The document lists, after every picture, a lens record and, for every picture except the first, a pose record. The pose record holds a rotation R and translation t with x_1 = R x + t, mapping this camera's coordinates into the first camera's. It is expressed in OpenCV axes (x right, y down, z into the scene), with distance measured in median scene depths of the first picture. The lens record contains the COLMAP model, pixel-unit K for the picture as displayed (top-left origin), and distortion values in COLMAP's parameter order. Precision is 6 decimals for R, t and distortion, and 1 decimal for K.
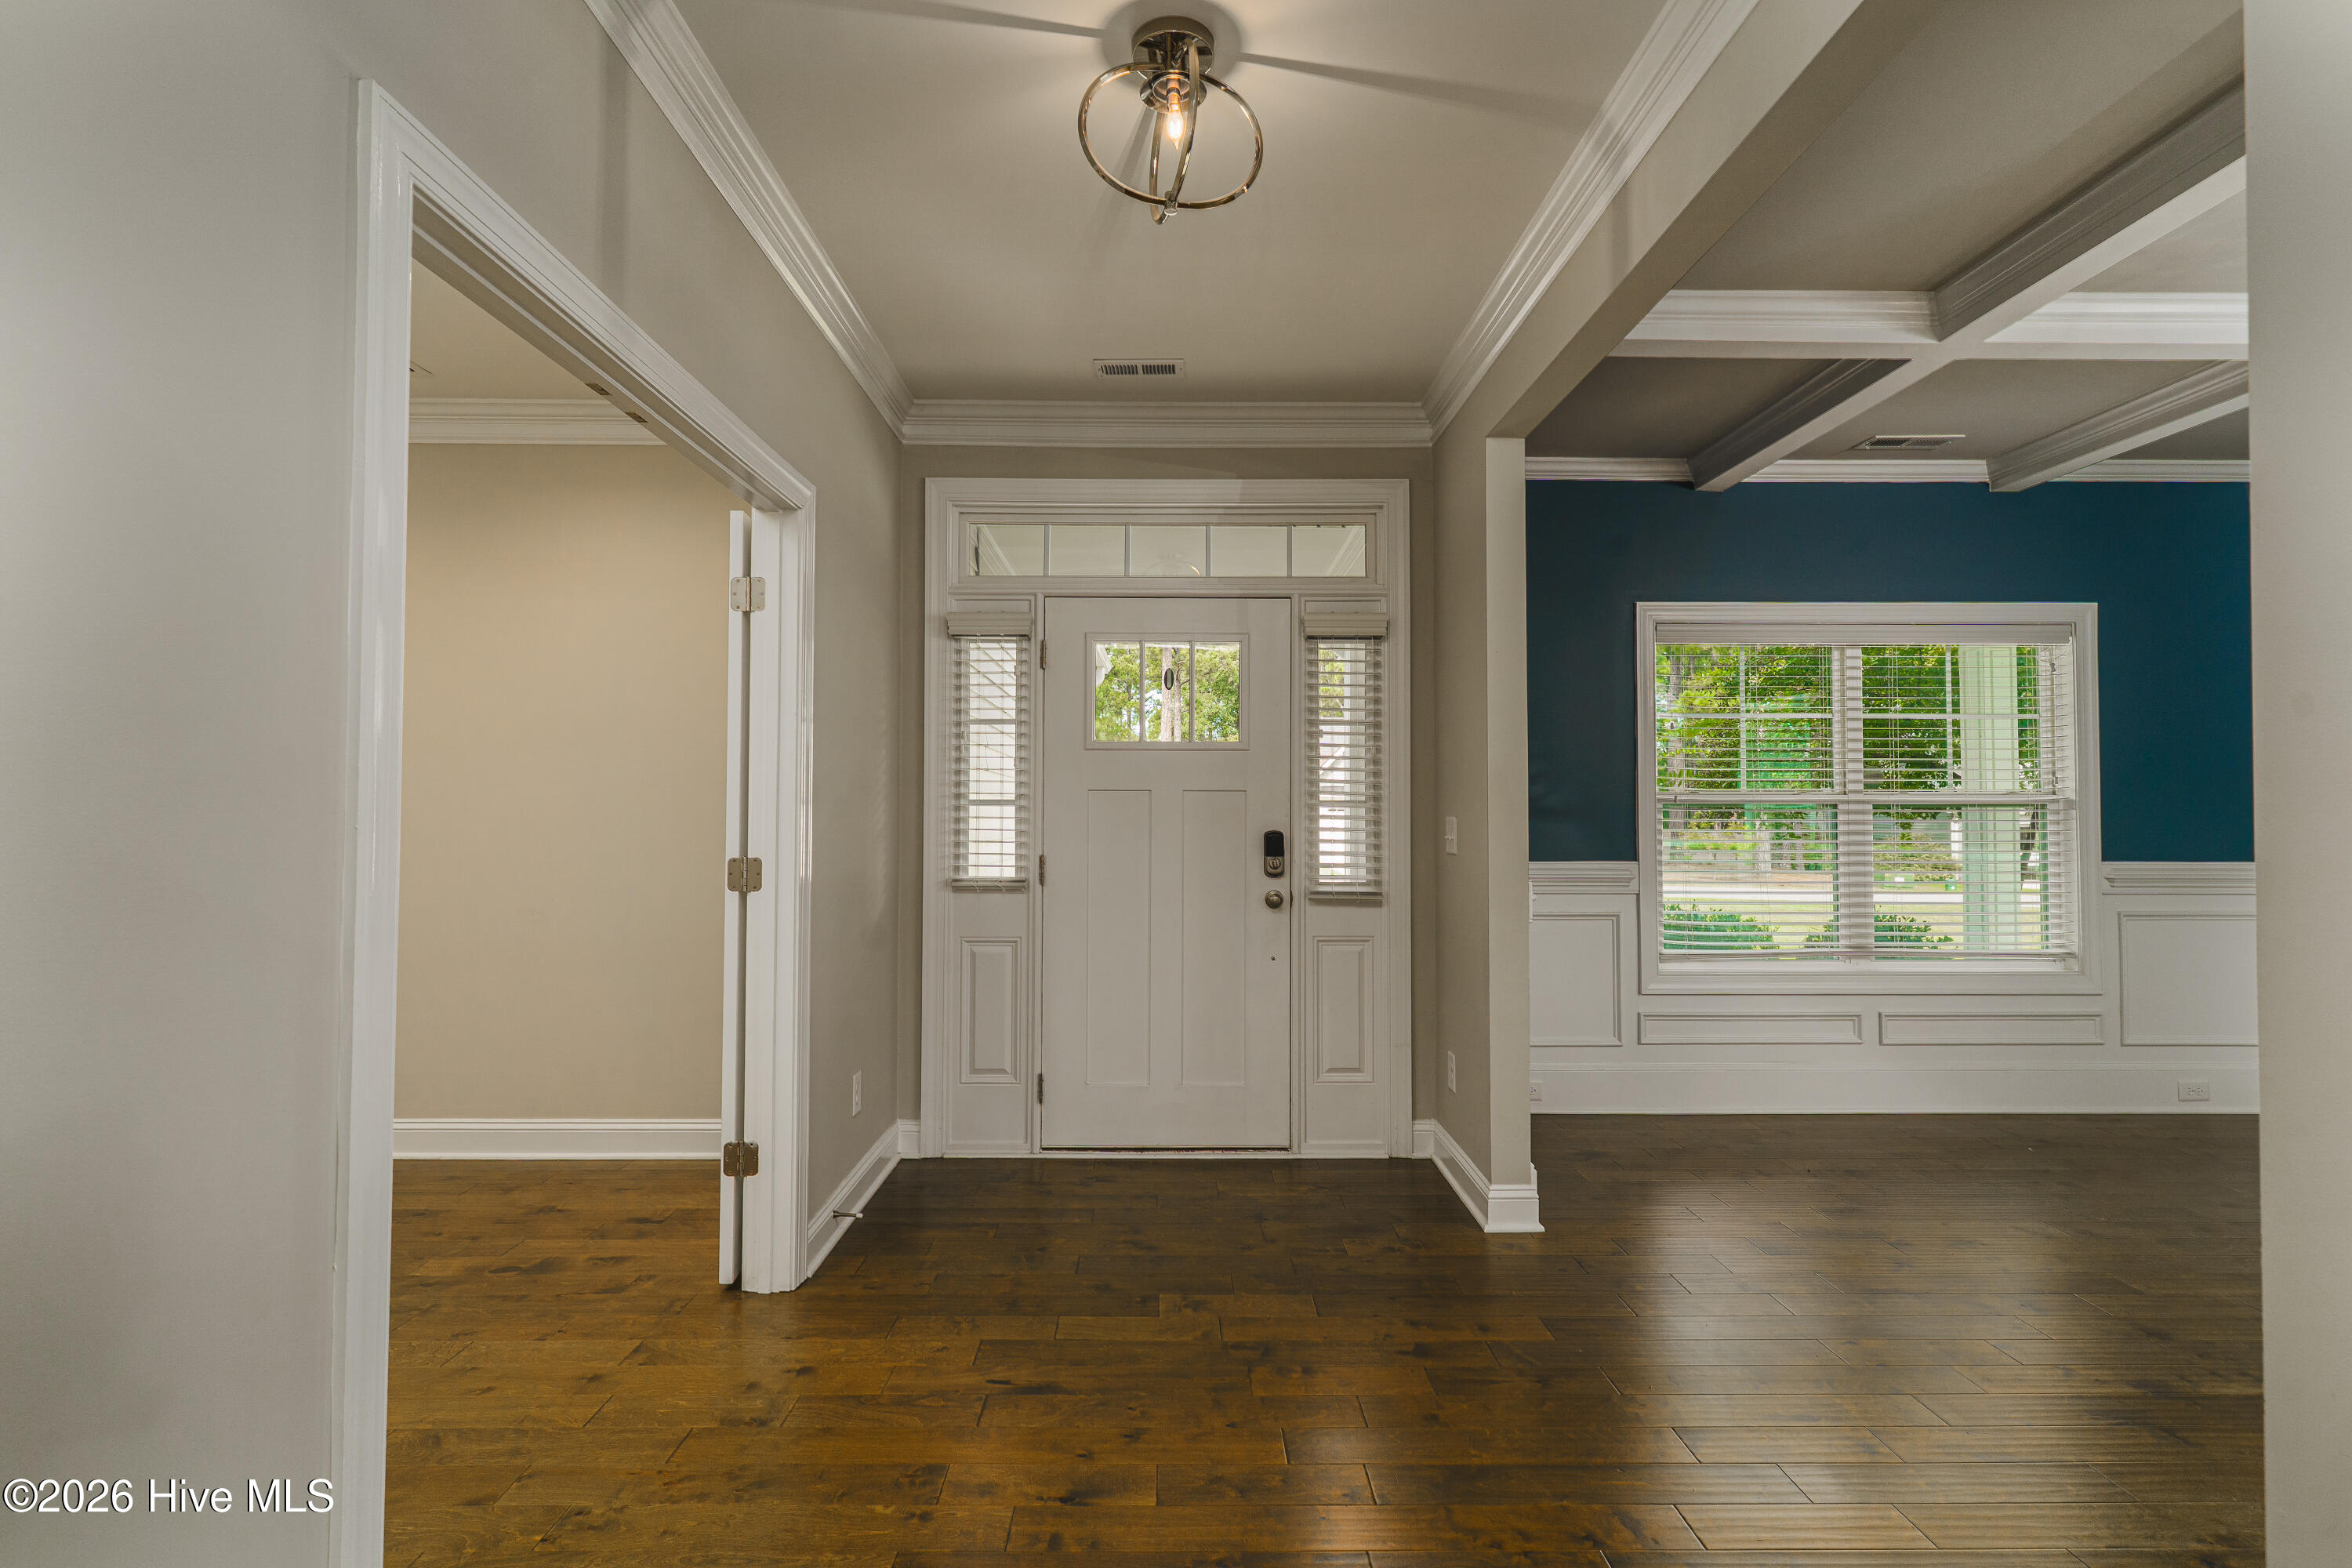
lens RADIAL K [[1139.7, 0, 1176.6], [0, 1139.7, 795.2], [0, 0, 1]] dist [0.005111, -0.001894]
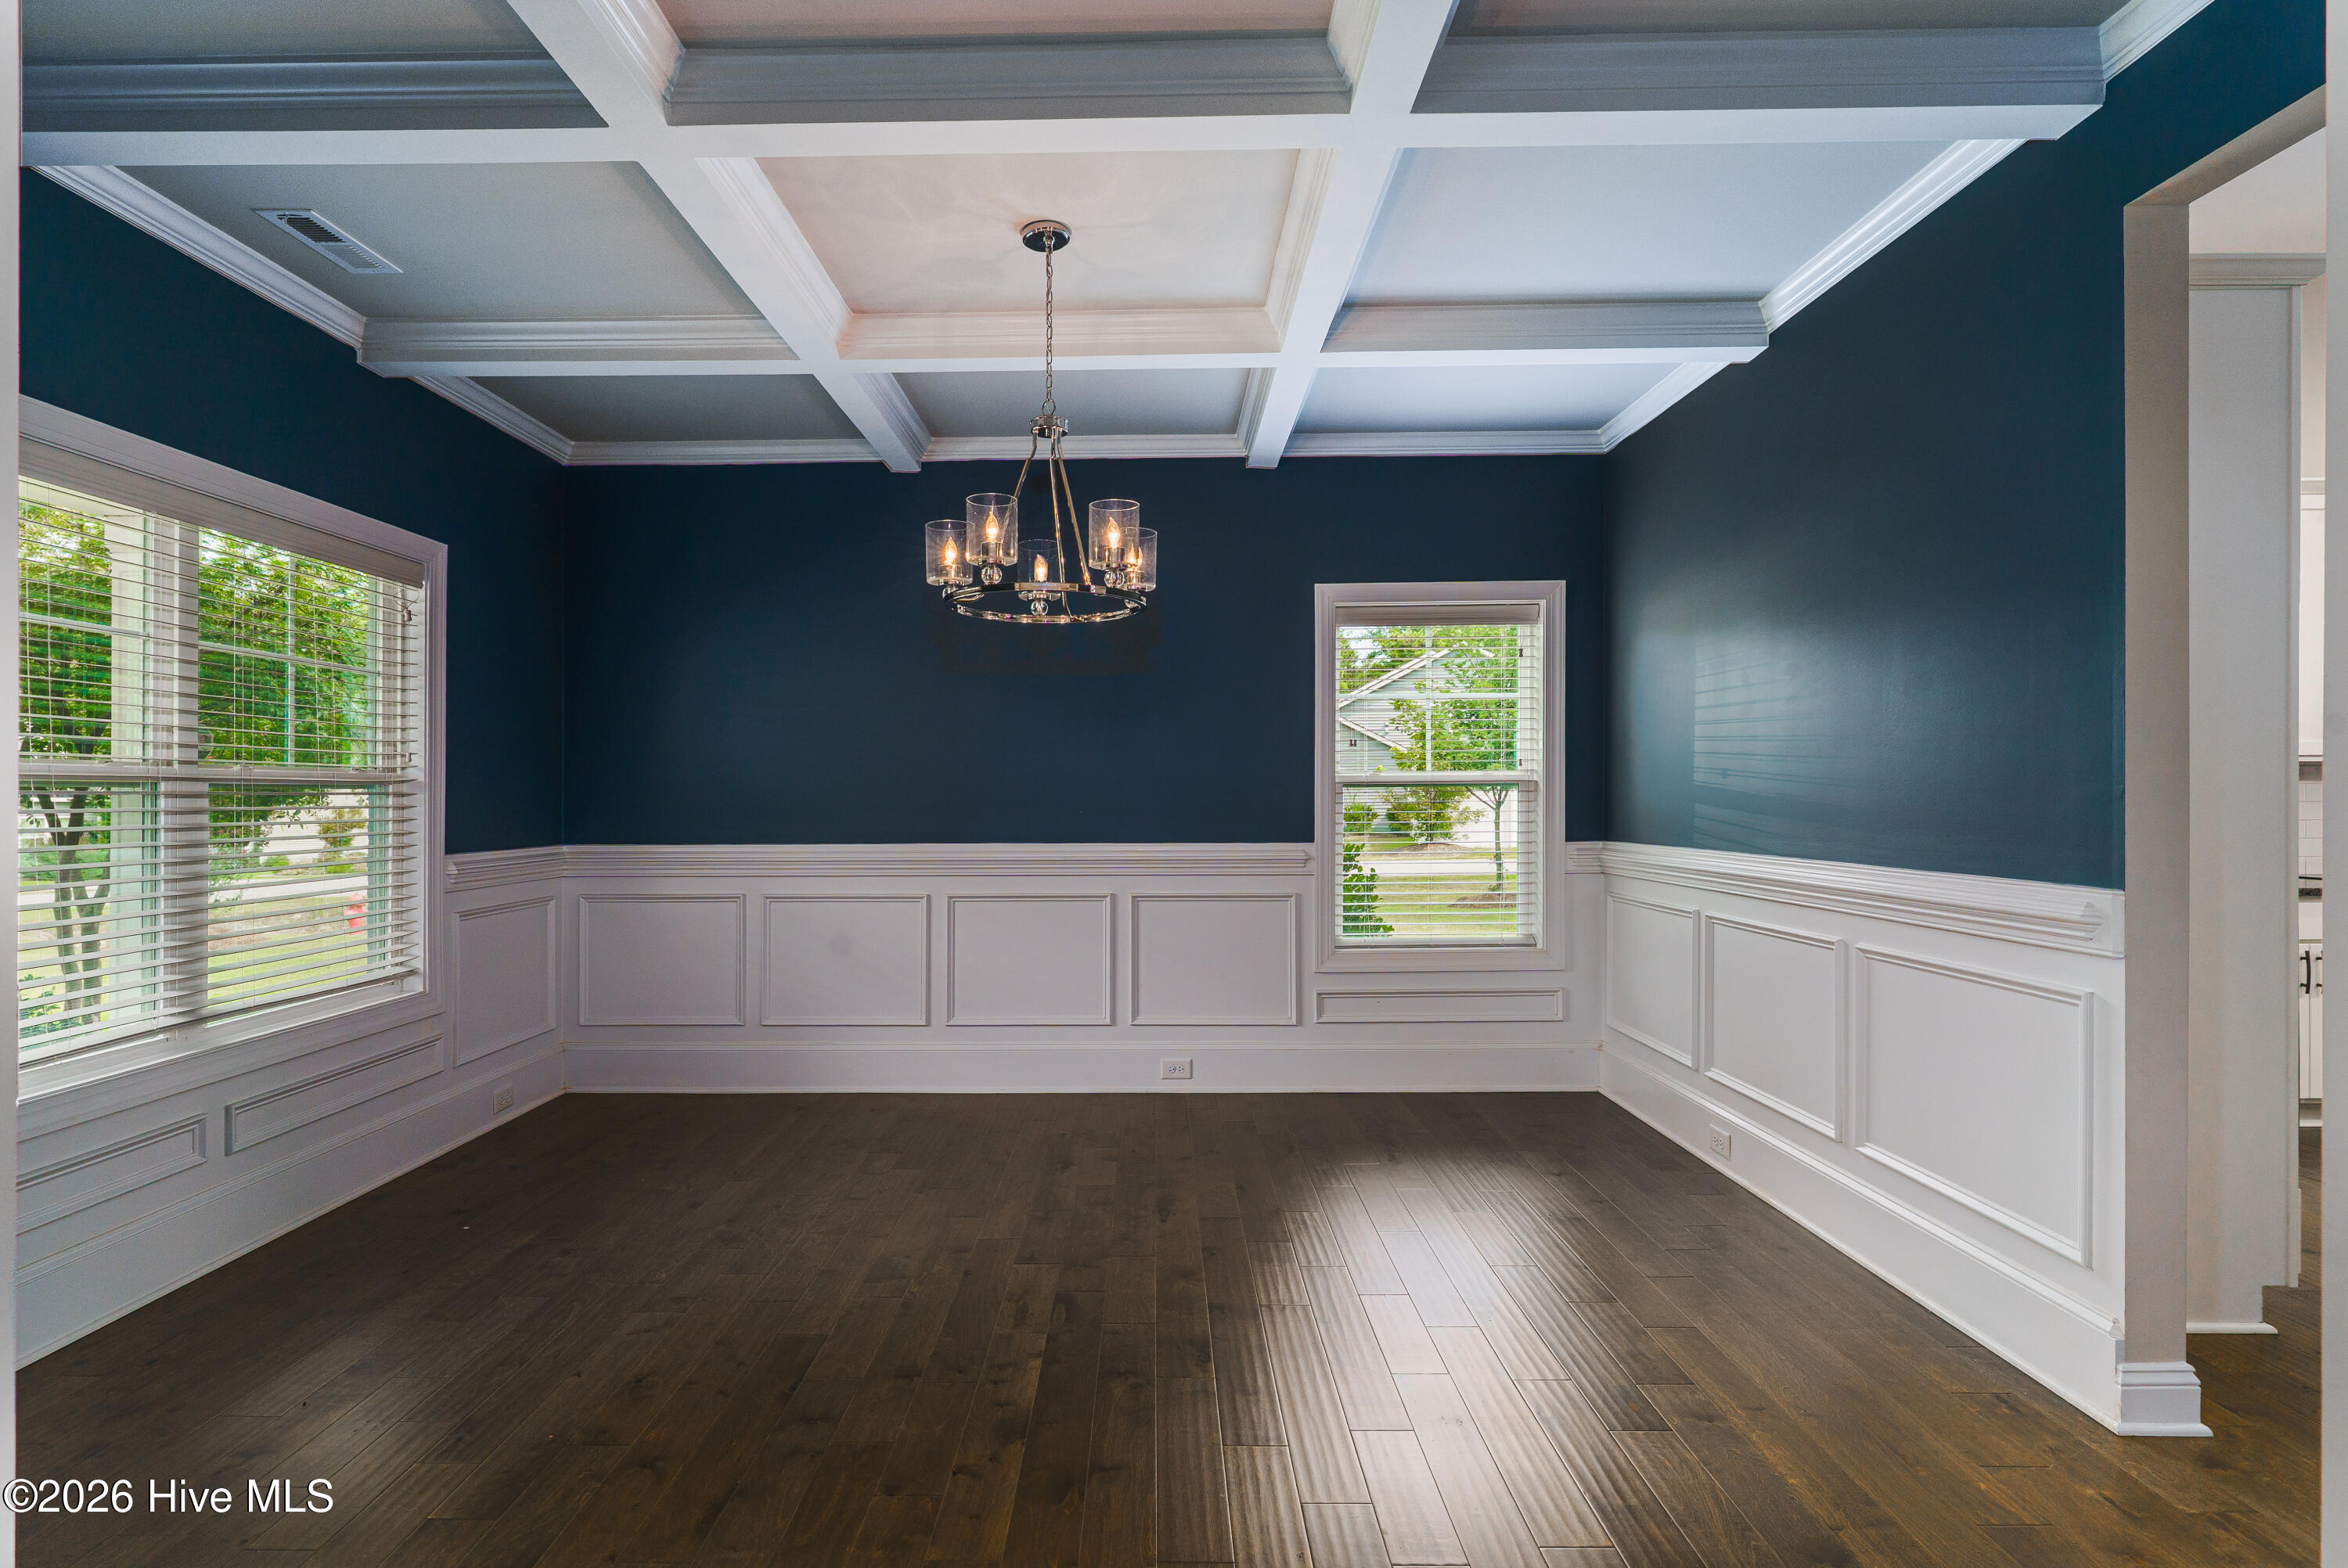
lens RADIAL K [[1137.6, 0, 1174.7], [0, 1137.6, 785.3], [0, 0, 1]] dist [0.005111, -0.001894]
pose [[0.021608, 0.009758, 0.999719, -0.015768], [-0.011975, 0.999883, -0.009501, 0.009426], [-0.999695, -0.011766, 0.021722, 0.447676]]
